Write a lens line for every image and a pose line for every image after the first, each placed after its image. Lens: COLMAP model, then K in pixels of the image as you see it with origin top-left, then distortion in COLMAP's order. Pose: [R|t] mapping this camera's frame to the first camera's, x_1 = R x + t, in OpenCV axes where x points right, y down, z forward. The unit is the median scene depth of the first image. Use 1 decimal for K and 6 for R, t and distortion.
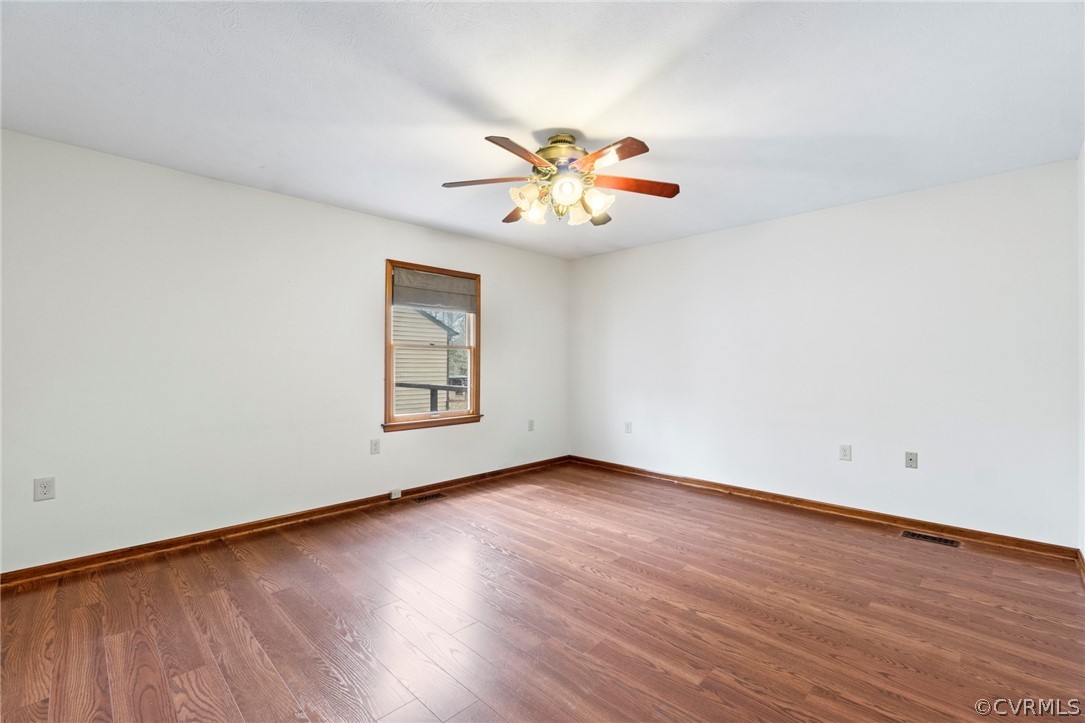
lens RADIAL K [[467.8, 0, 540.5], [0, 467.8, 362.7], [0, 0, 1]] dist [-0.002238, -0.000034]
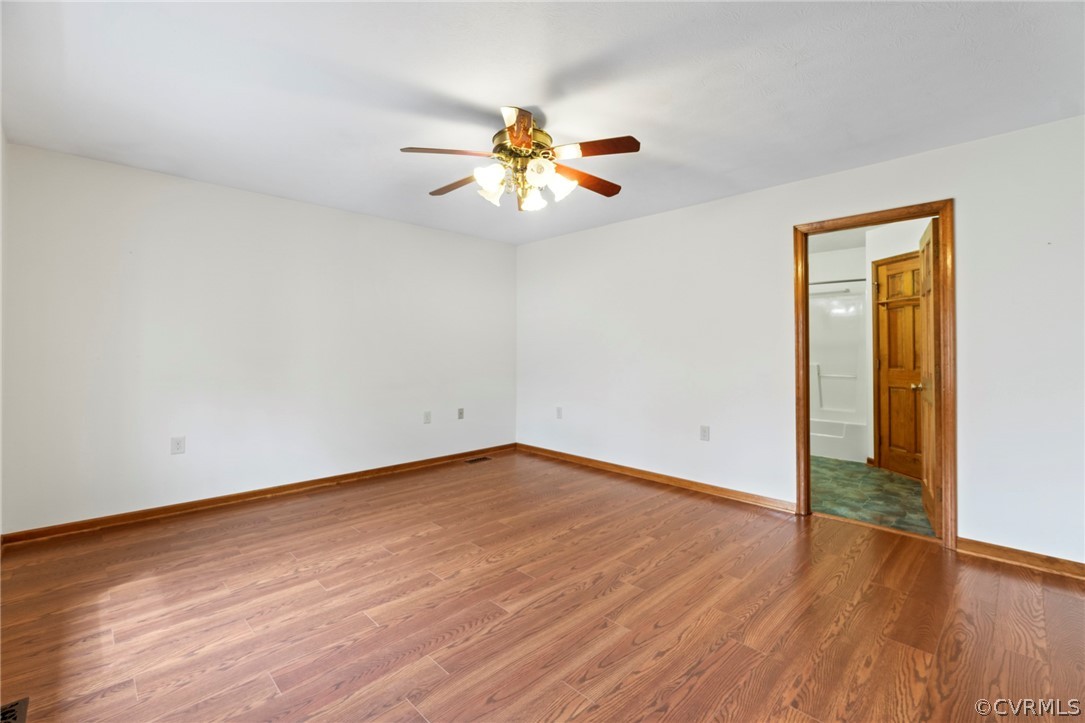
lens RADIAL K [[471.6, 0, 542.5], [0, 471.6, 346.4], [0, 0, 1]] dist [-0.002244, -0.000514]
pose [[0.012887, 0.006425, 0.999896, -0.739827], [-0.002320, 0.999977, -0.006396, 0.001836], [-0.999914, -0.002238, 0.012902, 0.742808]]
